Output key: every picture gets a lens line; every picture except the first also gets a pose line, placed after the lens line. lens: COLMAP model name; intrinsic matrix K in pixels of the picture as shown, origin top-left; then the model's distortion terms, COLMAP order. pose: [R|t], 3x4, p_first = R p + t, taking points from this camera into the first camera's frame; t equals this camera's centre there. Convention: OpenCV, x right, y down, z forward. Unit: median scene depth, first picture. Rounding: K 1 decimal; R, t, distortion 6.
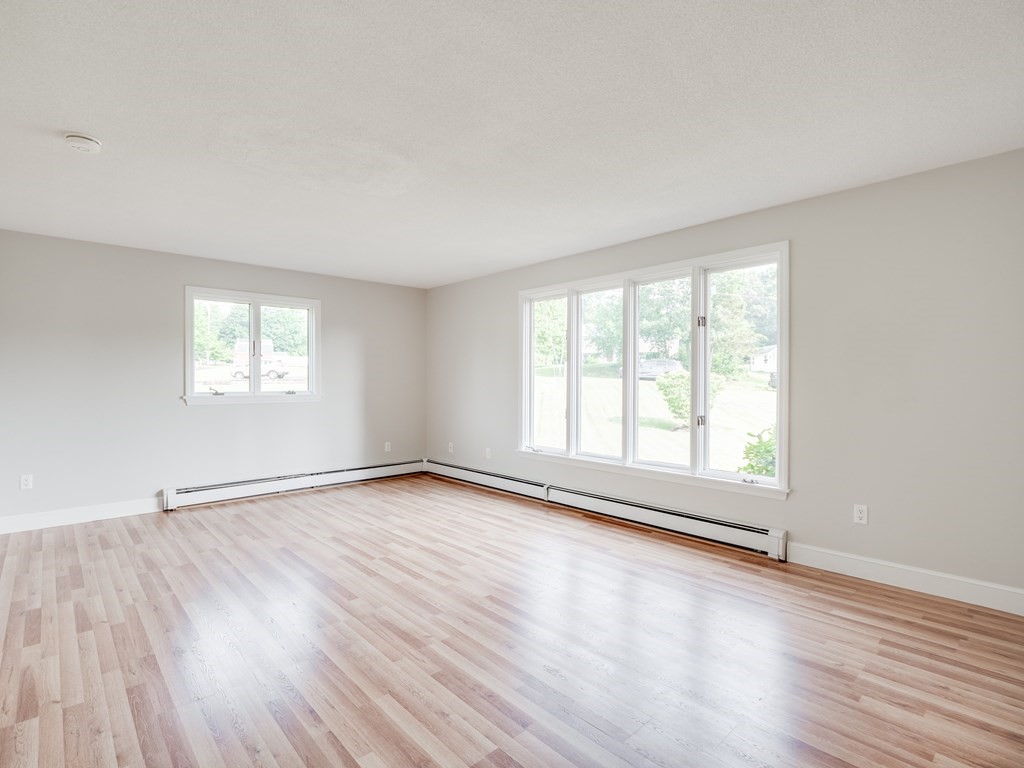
lens RADIAL K [[505.1, 0, 506.5], [0, 505.1, 380.5], [0, 0, 1]] dist [-0.015799, -0.000681]
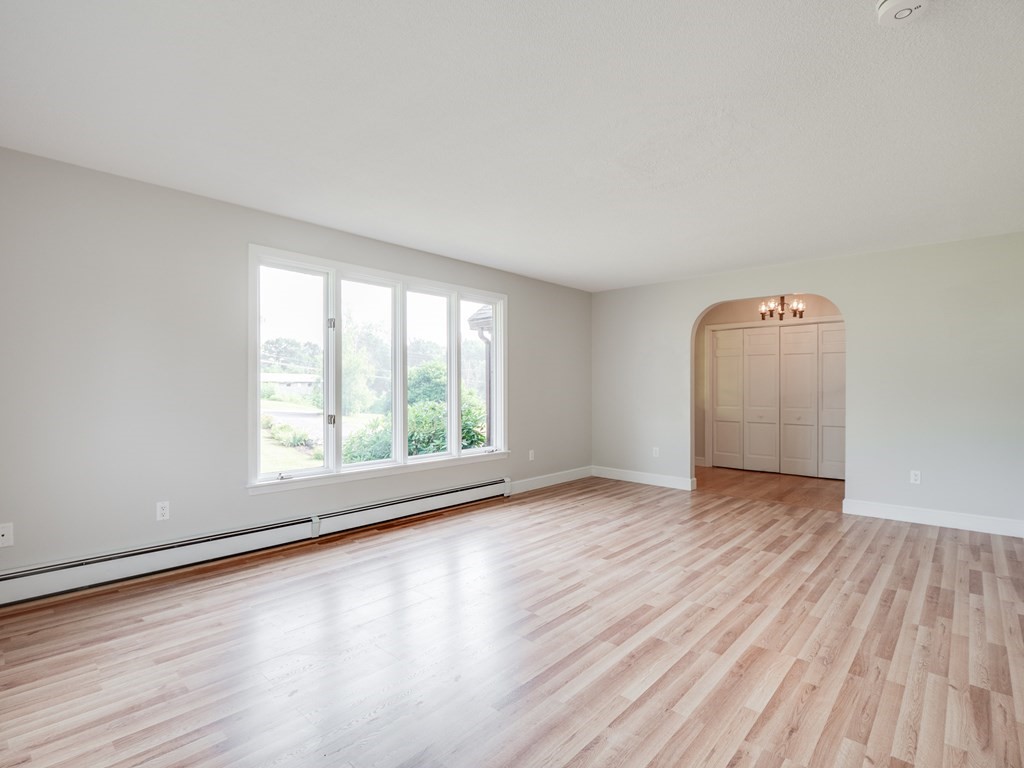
lens RADIAL K [[506.0, 0, 512.0], [0, 506.0, 384.0], [0, 0, 1]] dist [-0.013820, -0.001203]
pose [[-0.087509, -0.000192, 0.996164, -1.057129], [-0.004971, 0.999988, -0.000244, 0.005085], [-0.996151, -0.004973, -0.087508, 1.140730]]
